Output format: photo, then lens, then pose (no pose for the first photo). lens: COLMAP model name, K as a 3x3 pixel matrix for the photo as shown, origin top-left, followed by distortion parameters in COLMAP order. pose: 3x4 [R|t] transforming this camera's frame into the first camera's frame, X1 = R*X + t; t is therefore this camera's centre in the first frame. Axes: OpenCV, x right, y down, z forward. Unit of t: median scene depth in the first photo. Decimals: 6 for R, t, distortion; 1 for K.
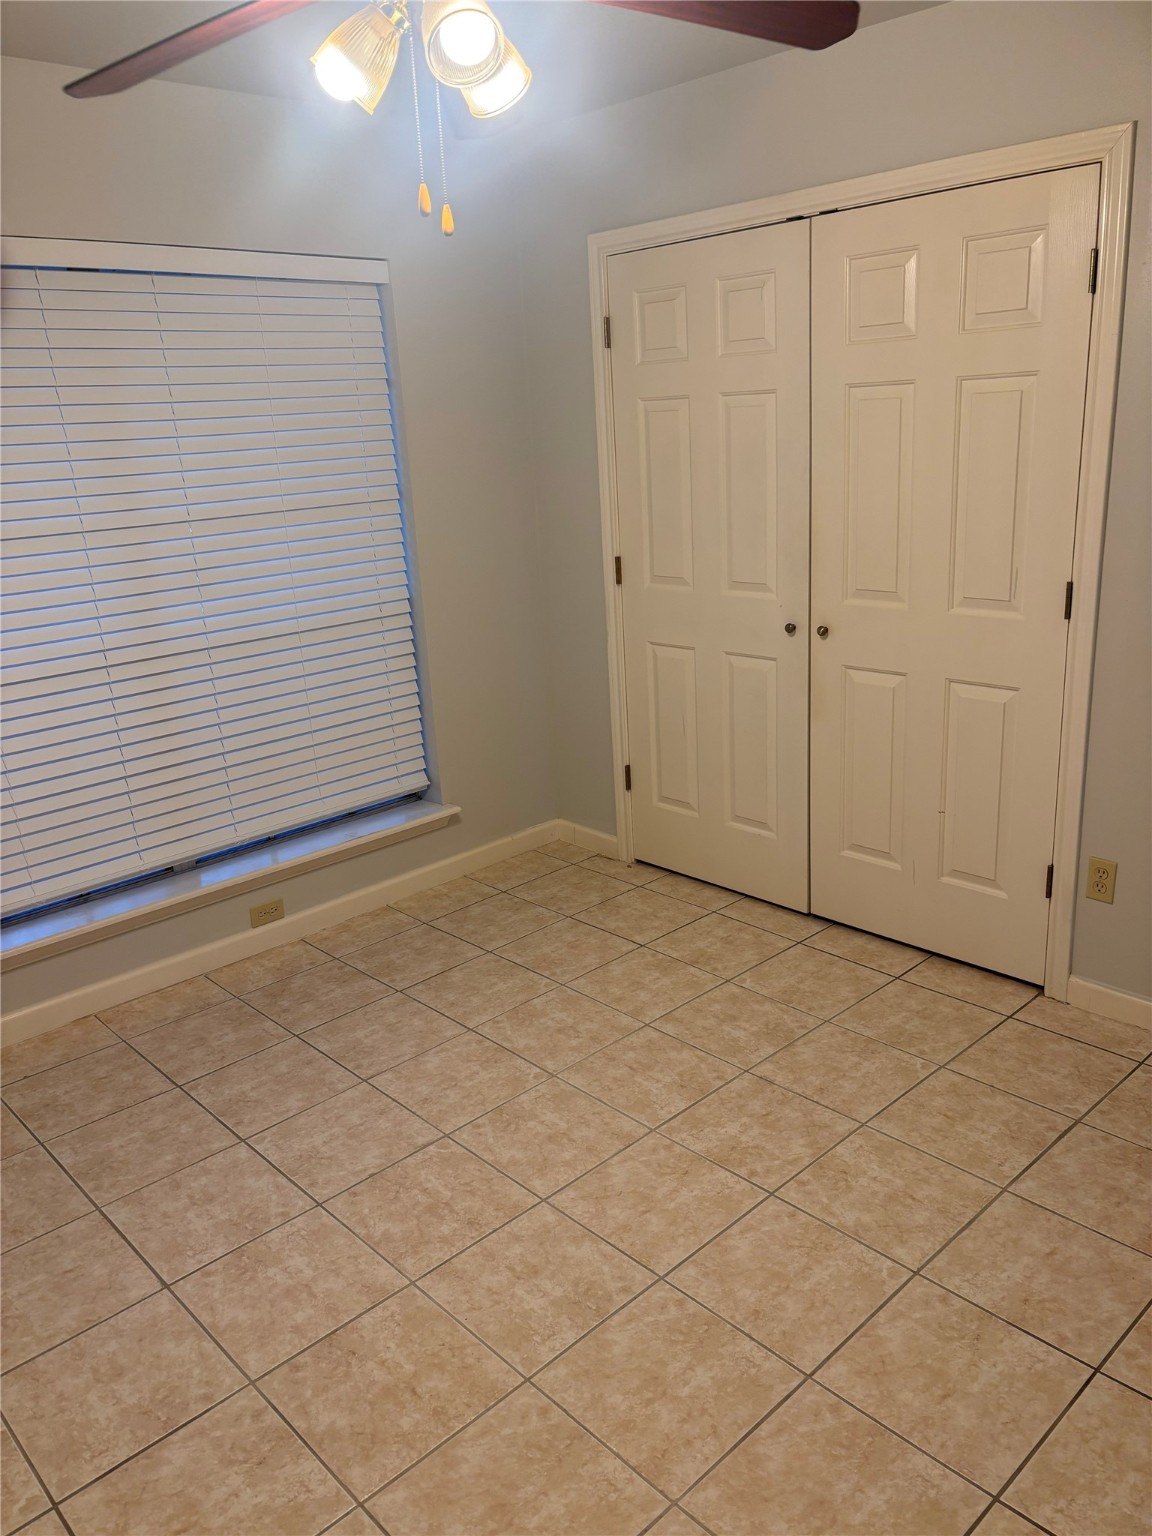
lens RADIAL K [[1164.5, 0, 565.6], [0, 1164.5, 764.5], [0, 0, 1]] dist [0.006236, -0.015086]
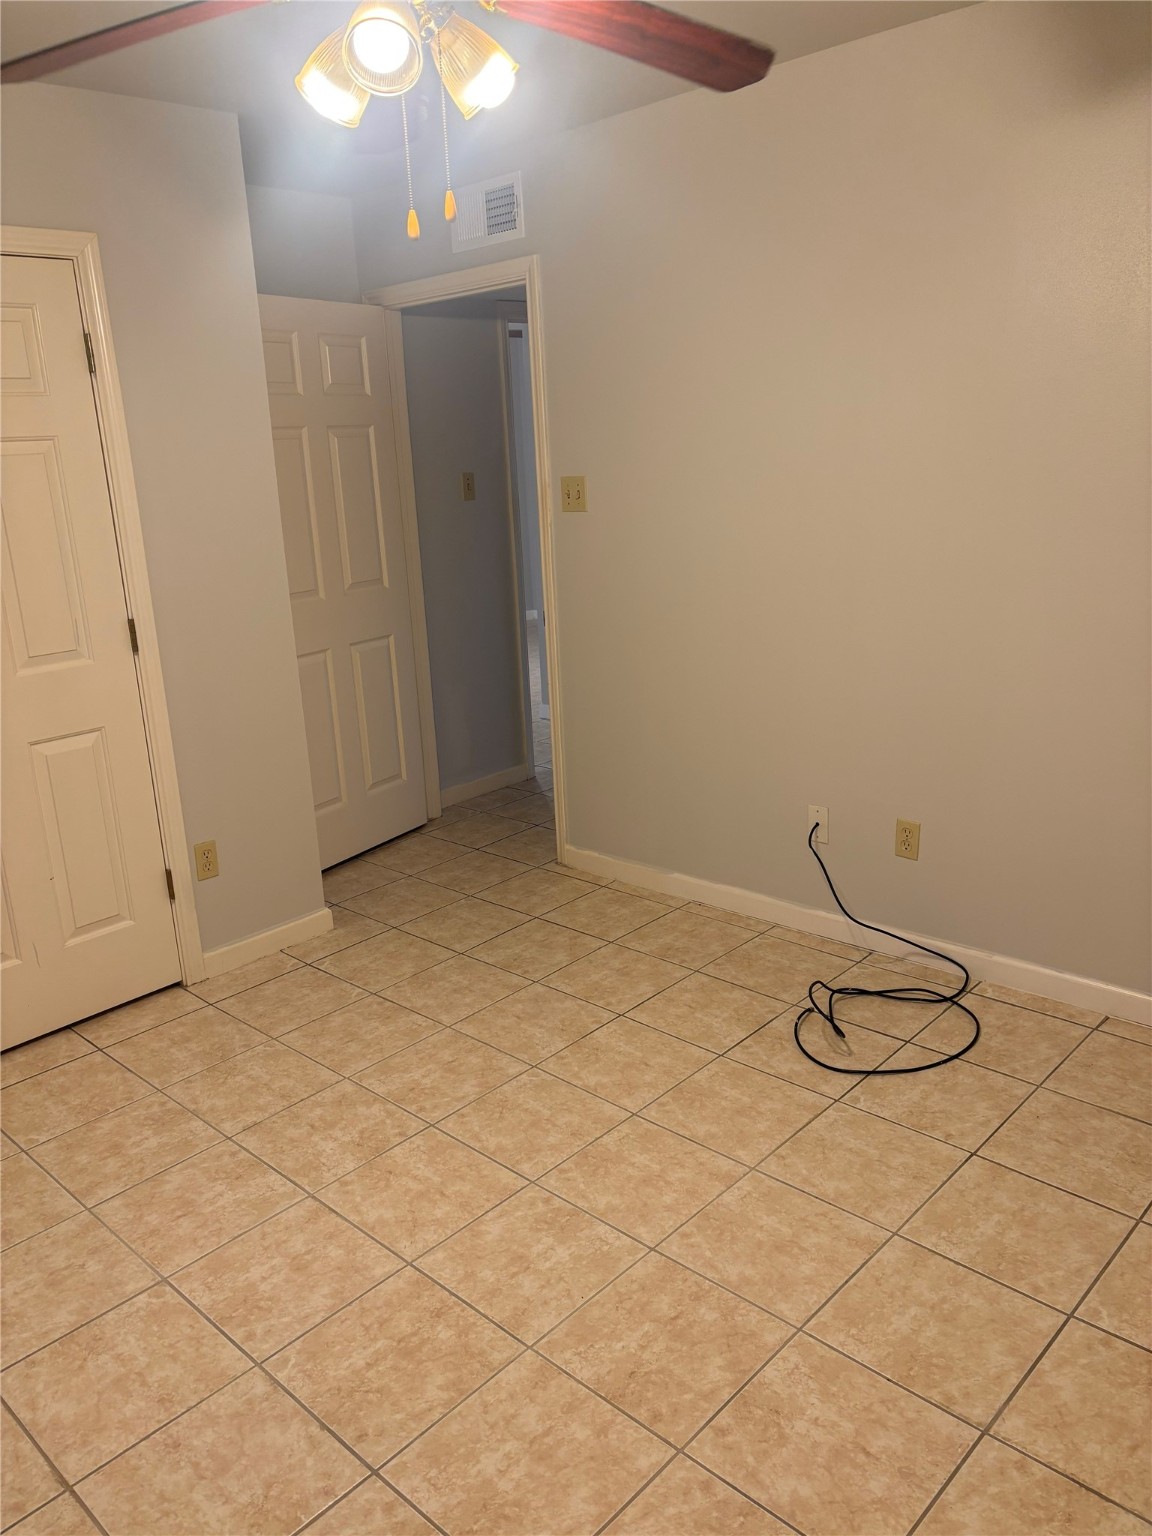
lens RADIAL K [[1164.5, 0, 570.9], [0, 1164.5, 769.9], [0, 0, 1]] dist [0.006236, -0.015086]
pose [[-0.055282, -0.219481, 0.974049, -0.864015], [0.341304, 0.912623, 0.225011, -0.155178], [-0.938326, 0.344886, 0.024458, 0.734402]]
